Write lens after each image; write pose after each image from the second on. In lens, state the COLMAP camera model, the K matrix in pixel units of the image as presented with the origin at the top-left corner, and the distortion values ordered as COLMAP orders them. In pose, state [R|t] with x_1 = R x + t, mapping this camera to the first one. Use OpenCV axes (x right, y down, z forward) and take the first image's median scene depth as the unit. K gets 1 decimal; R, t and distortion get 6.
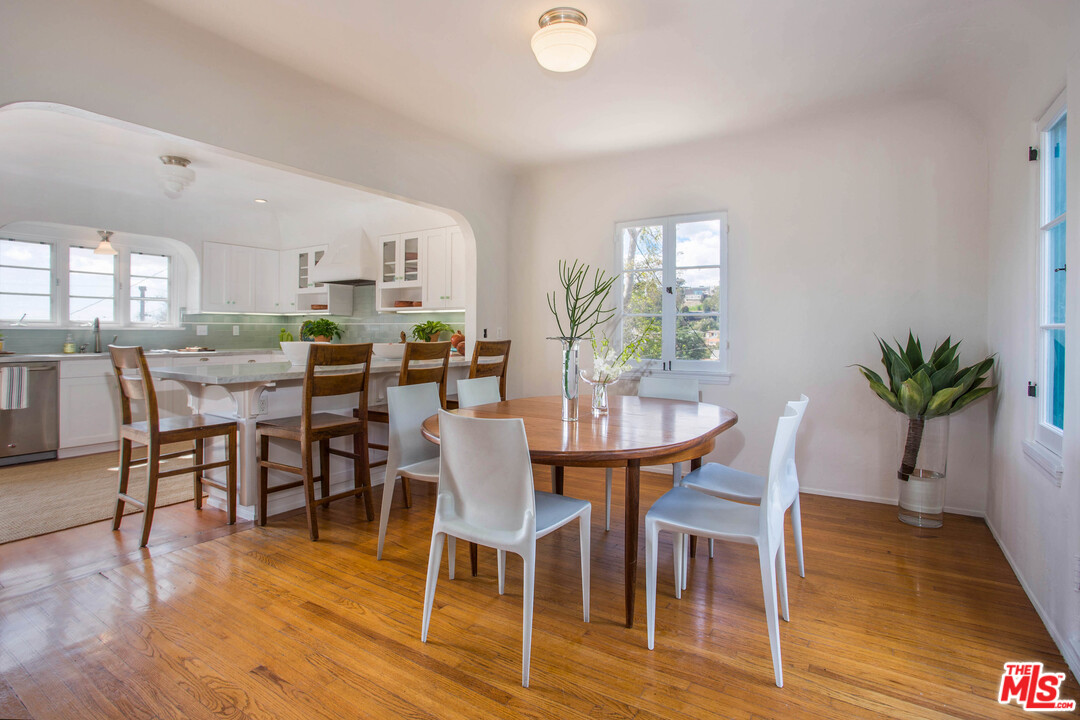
lens RADIAL K [[555.6, 0, 504.1], [0, 555.6, 335.2], [0, 0, 1]] dist [-0.027005, 0.006554]
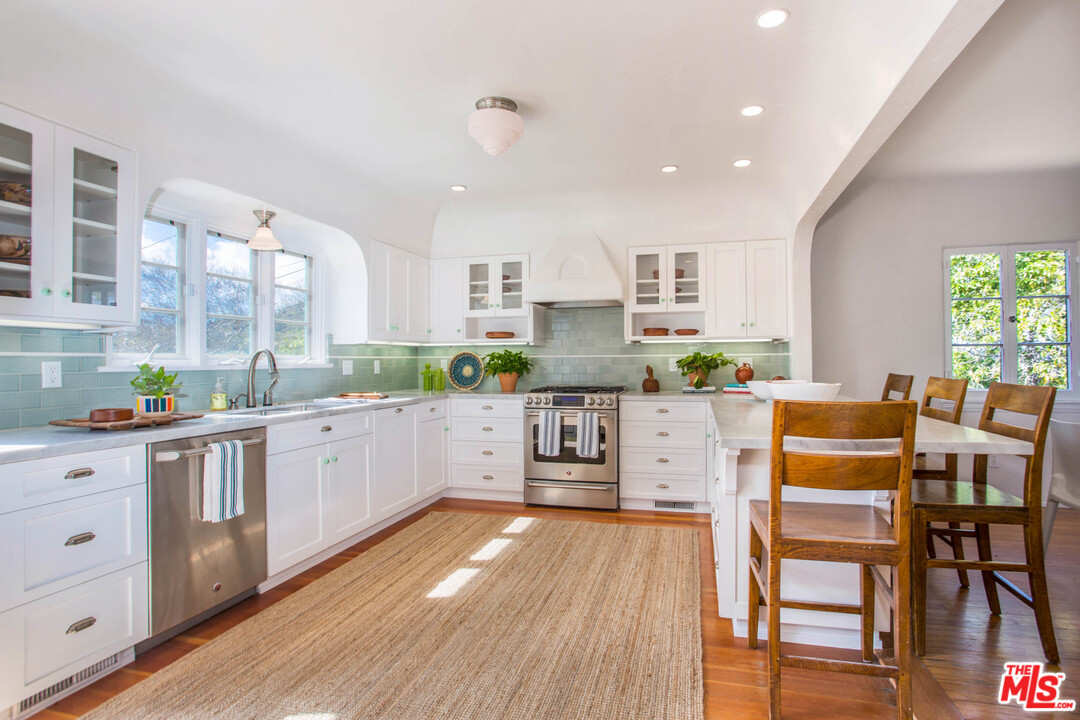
lens RADIAL K [[555.6, 0, 547.3], [0, 555.6, 359.3], [0, 0, 1]] dist [-0.027005, 0.006554]
pose [[0.938317, -0.008819, 0.345662, -0.625258], [0.012445, 0.999888, -0.008272, -0.011781], [-0.345551, 0.012063, 0.938322, 0.298999]]
